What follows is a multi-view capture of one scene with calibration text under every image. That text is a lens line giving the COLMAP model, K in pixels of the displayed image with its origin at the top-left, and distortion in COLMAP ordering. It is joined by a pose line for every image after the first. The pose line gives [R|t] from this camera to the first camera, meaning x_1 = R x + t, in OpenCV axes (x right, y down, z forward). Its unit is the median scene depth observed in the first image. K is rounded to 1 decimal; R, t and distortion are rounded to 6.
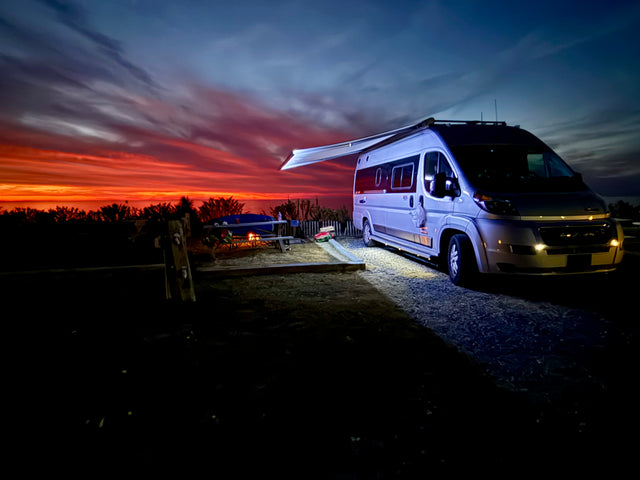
lens RADIAL K [[458.3, 0, 320.0], [0, 458.3, 240.0], [0, 0, 1]] dist [-0.002688, -0.000810]
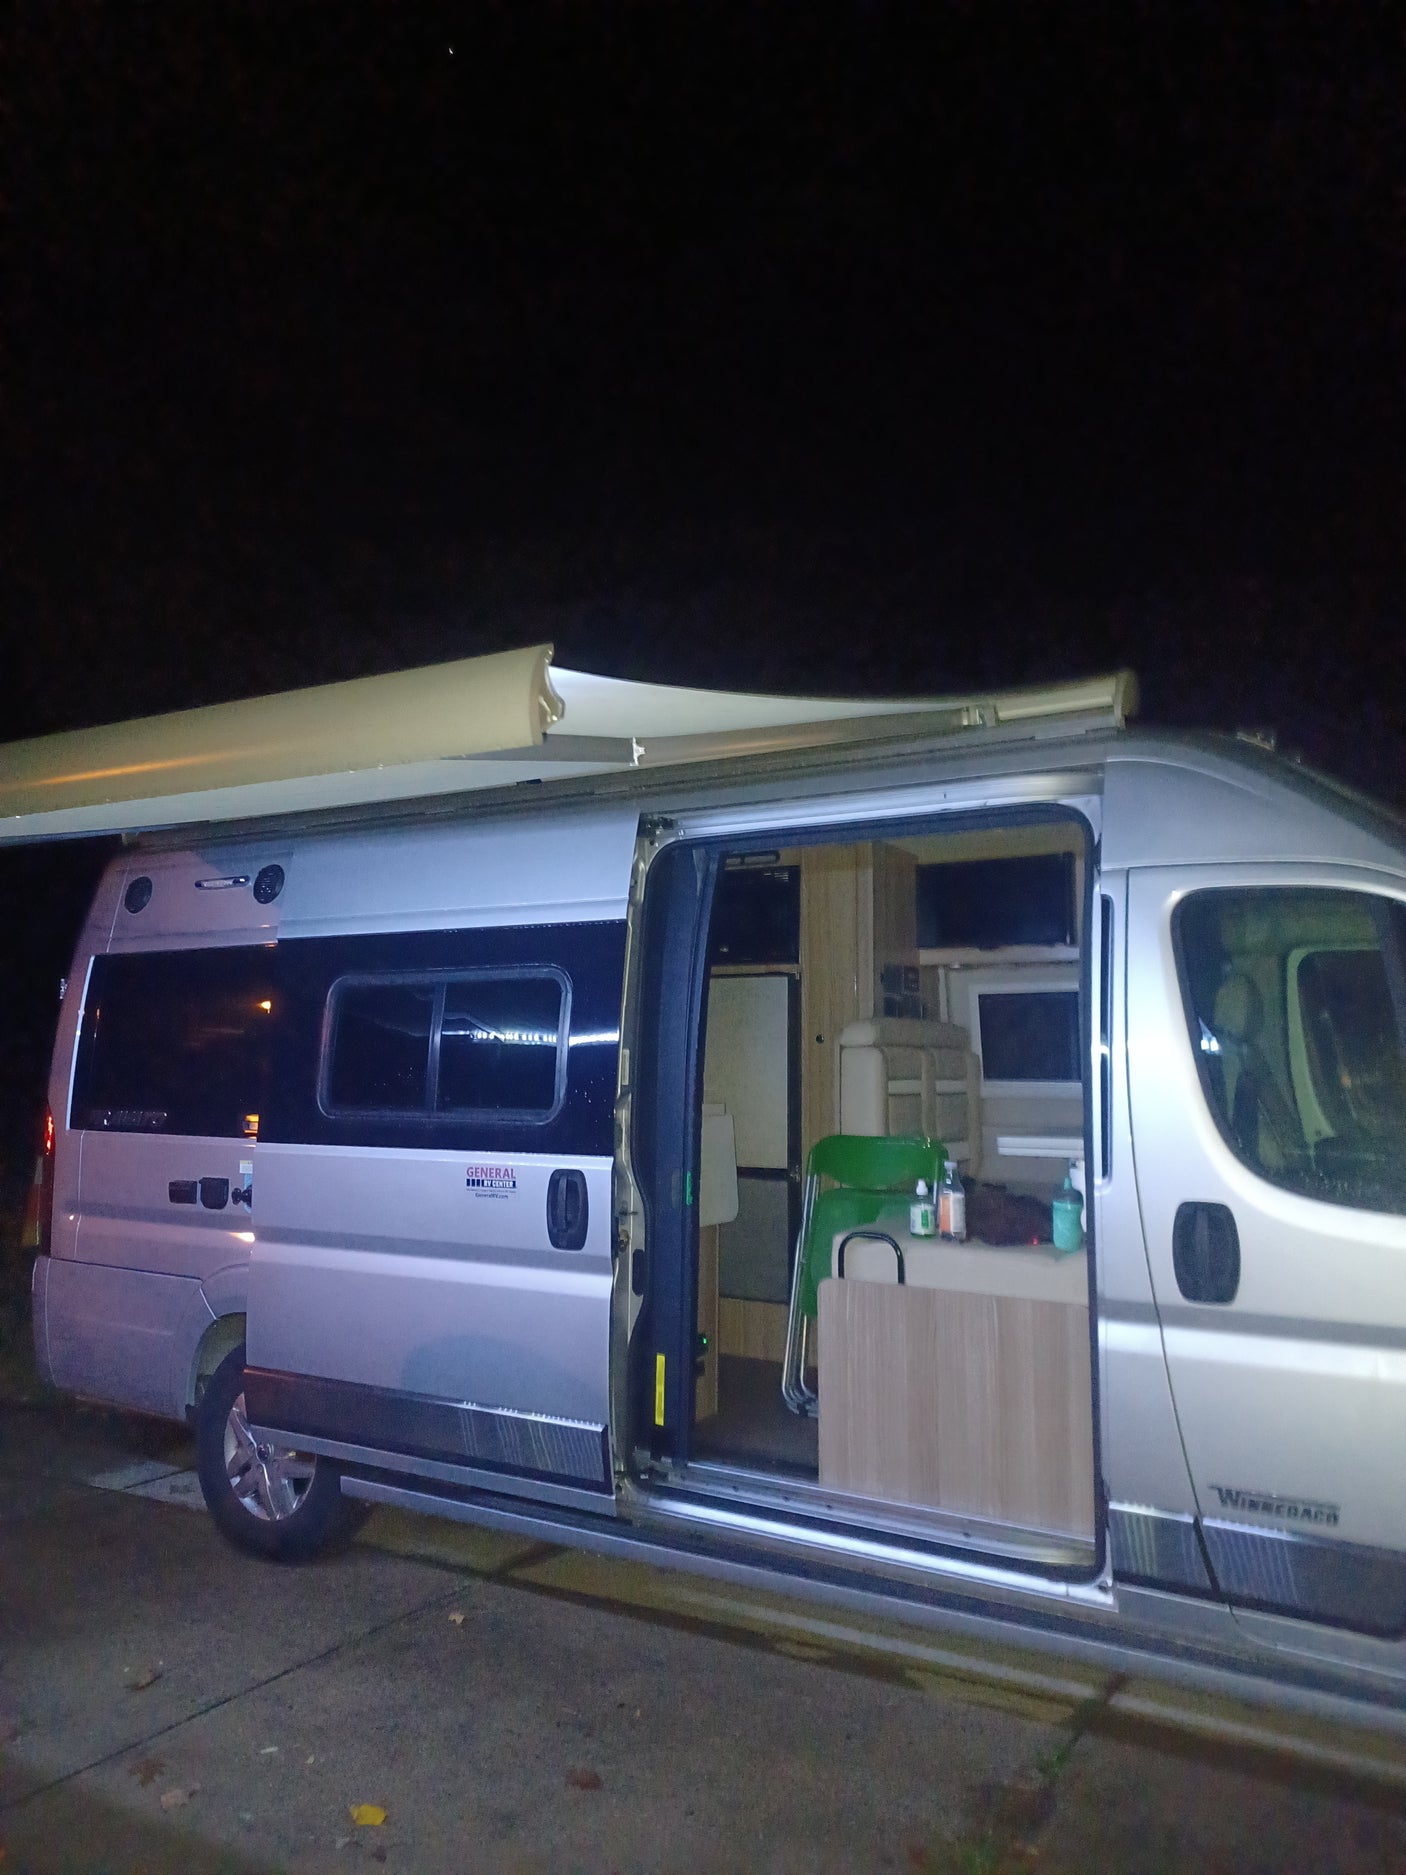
lens RADIAL K [[1342.7, 0, 703.0], [0, 1342.7, 937.5], [0, 0, 1]] dist [-0.002688, -0.000810]
pose [[0.614561, 0.184200, 0.767063, -0.128612], [0.015148, 0.969423, -0.244929, -0.059248], [-0.788724, 0.162143, 0.592979, 0.653687]]
